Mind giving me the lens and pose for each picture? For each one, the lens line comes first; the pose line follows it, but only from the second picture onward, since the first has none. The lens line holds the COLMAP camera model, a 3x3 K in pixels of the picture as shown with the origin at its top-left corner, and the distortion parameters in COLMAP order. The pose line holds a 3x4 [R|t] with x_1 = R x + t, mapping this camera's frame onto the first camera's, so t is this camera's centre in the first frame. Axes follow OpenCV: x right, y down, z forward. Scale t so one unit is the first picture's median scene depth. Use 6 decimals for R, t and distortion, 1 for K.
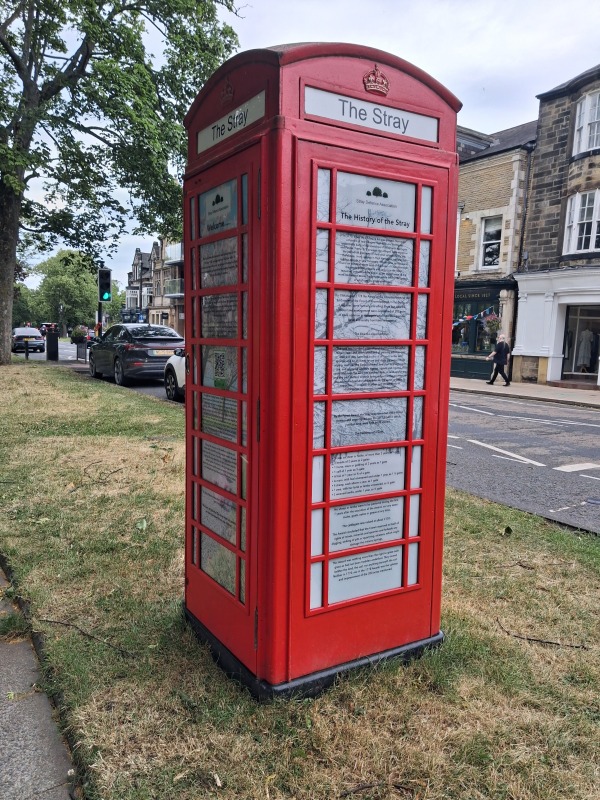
lens RADIAL K [[640.3, 0, 281.3], [0, 640.3, 404.7], [0, 0, 1]] dist [-0.009568, -0.005798]
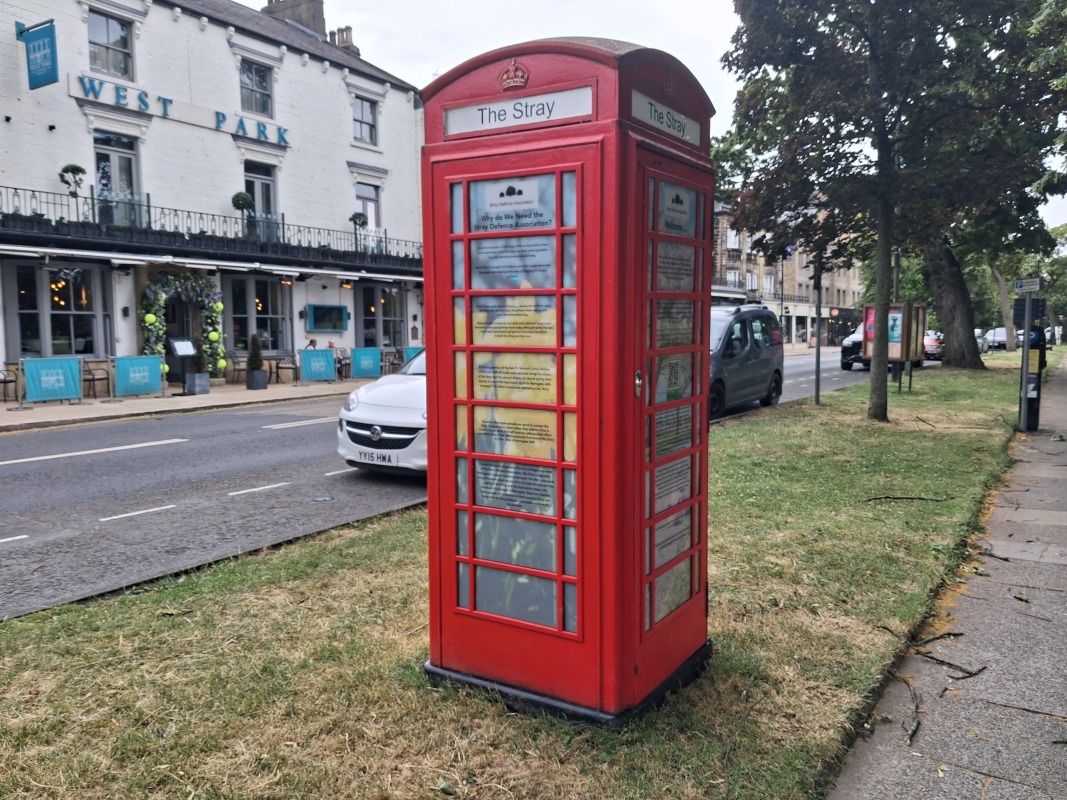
lens RADIAL K [[854.0, 0, 525.7], [0, 854.0, 398.9], [0, 0, 1]] dist [-0.009568, -0.005798]
pose [[0.451807, 0.065732, -0.889691, 1.110874], [-0.094546, 0.995193, 0.025514, -0.049872], [0.887092, 0.072589, 0.455850, 0.391339]]
